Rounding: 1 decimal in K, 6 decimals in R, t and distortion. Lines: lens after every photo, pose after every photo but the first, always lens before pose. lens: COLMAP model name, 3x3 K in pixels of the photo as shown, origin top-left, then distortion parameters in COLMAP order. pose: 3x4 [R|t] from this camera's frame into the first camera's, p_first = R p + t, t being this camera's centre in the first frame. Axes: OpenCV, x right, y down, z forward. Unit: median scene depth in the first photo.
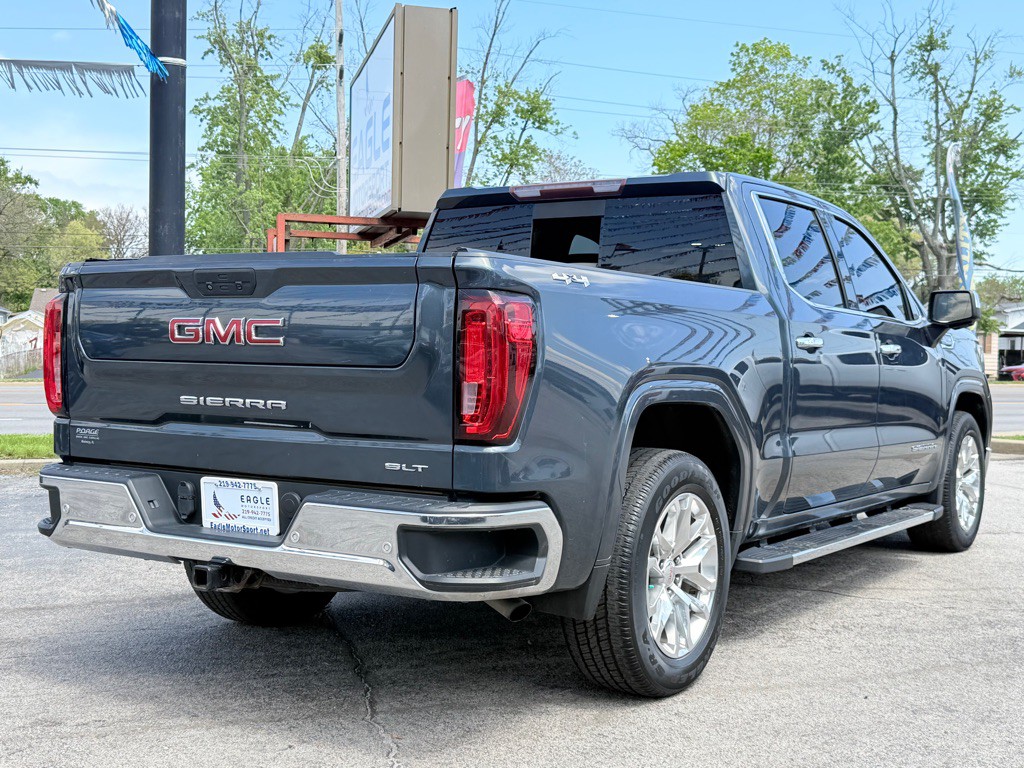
lens RADIAL K [[1258.5, 0, 512.0], [0, 1258.5, 384.0], [0, 0, 1]] dist [0.155789, -0.357180]
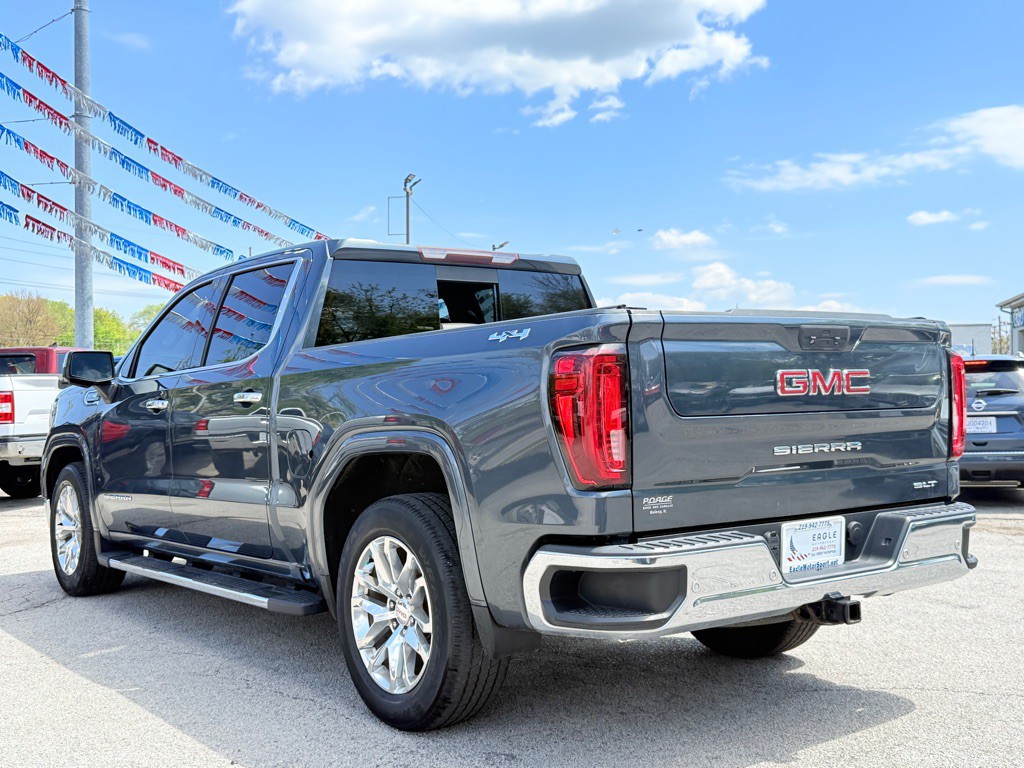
lens RADIAL K [[1079.9, 0, 512.0], [0, 1079.9, 384.0], [0, 0, 1]] dist [0.145741, -0.336036]
pose [[0.357185, -0.007247, 0.934006, -1.153620], [0.050276, 0.998669, -0.011478, -0.042112], [-0.932680, 0.051058, 0.357074, 0.883930]]
